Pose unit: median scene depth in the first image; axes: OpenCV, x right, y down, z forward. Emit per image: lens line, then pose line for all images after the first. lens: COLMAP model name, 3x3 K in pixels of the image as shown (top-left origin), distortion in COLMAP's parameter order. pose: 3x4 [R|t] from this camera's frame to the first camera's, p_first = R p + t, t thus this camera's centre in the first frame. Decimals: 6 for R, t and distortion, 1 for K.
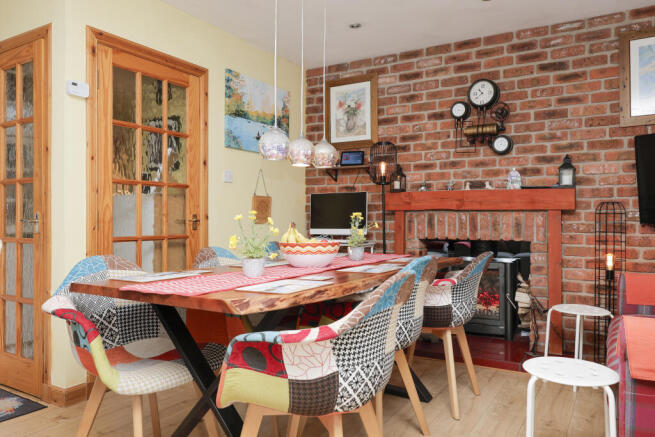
lens RADIAL K [[481.3, 0, 325.5], [0, 481.3, 216.9], [0, 0, 1]] dist [0.019994, -0.033838]
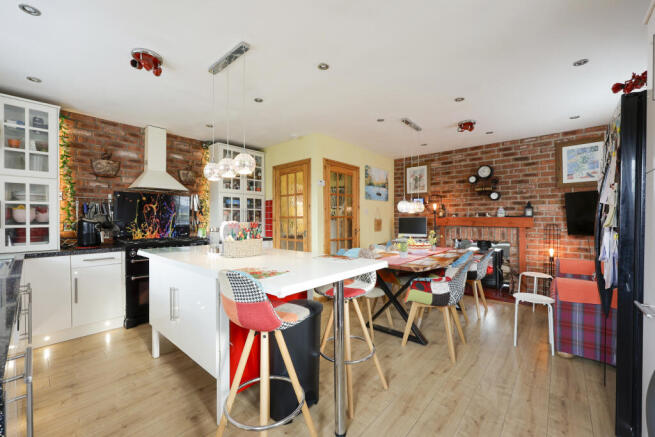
lens RADIAL K [[262.5, 0, 333.9], [0, 262.5, 217.9], [0, 0, 1]] dist [-0.002031, 0.000754]
pose [[0.986441, -0.001416, -0.164112, -0.147007], [0.000604, 0.999987, -0.004997, -0.048018], [0.164117, 0.004831, 0.986429, -0.263029]]
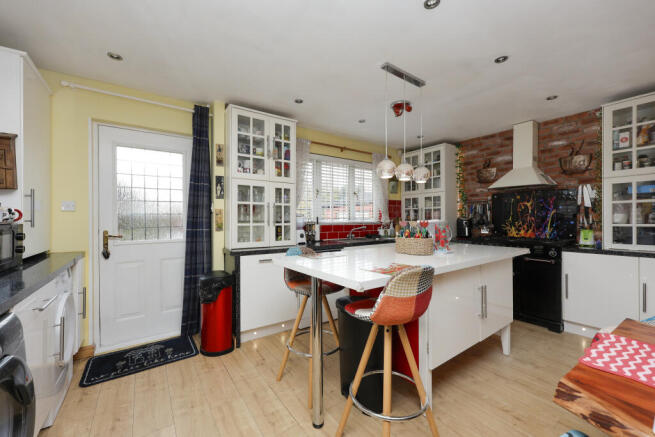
lens RADIAL K [[262.5, 0, 323.3], [0, 262.5, 218.0], [0, 0, 1]] dist [-0.002031, 0.000754]
pose [[-0.420759, -0.000100, -0.907172, 0.181425], [0.003998, 0.999990, -0.001964, -0.047452], [0.907163, -0.004454, -0.420755, 0.296357]]
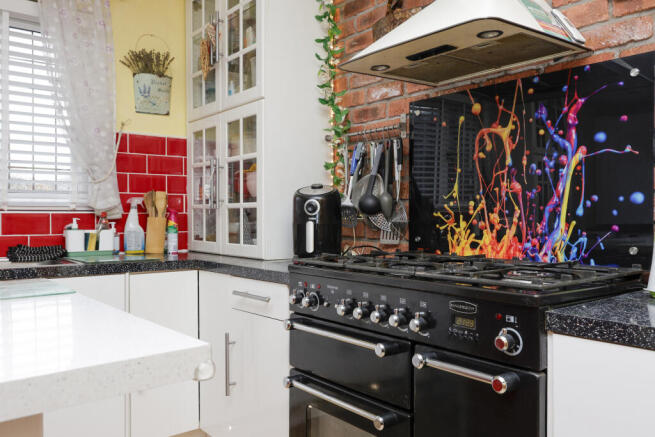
lens RADIAL K [[539.7, 0, 326.6], [0, 539.7, 216.2], [0, 0, 1]] dist [-0.016880, -0.002799]
pose [[-0.346871, 0.000221, -0.937913, -0.425004], [0.000867, 1.000000, -0.000085, -0.018627], [0.937913, -0.000843, -0.346871, 0.575758]]
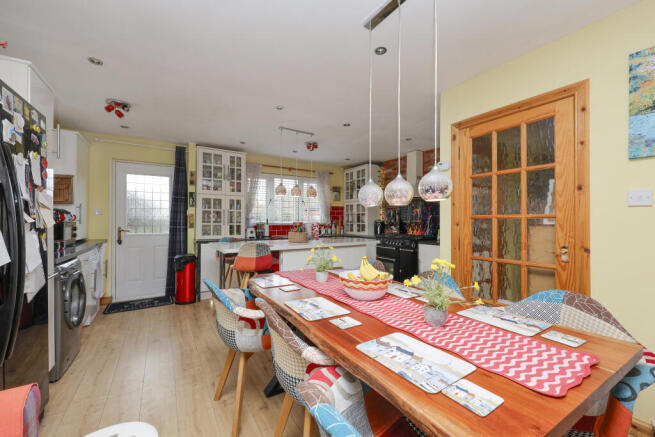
lens RADIAL K [[262.5, 0, 321.8], [0, 262.5, 218.5], [0, 0, 1]] dist [-0.002031, 0.000754]
pose [[-0.471195, -0.007345, -0.881999, 0.361797], [-0.002309, 0.999972, -0.007094, -0.047991], [0.882026, -0.001306, -0.471199, 0.738907]]
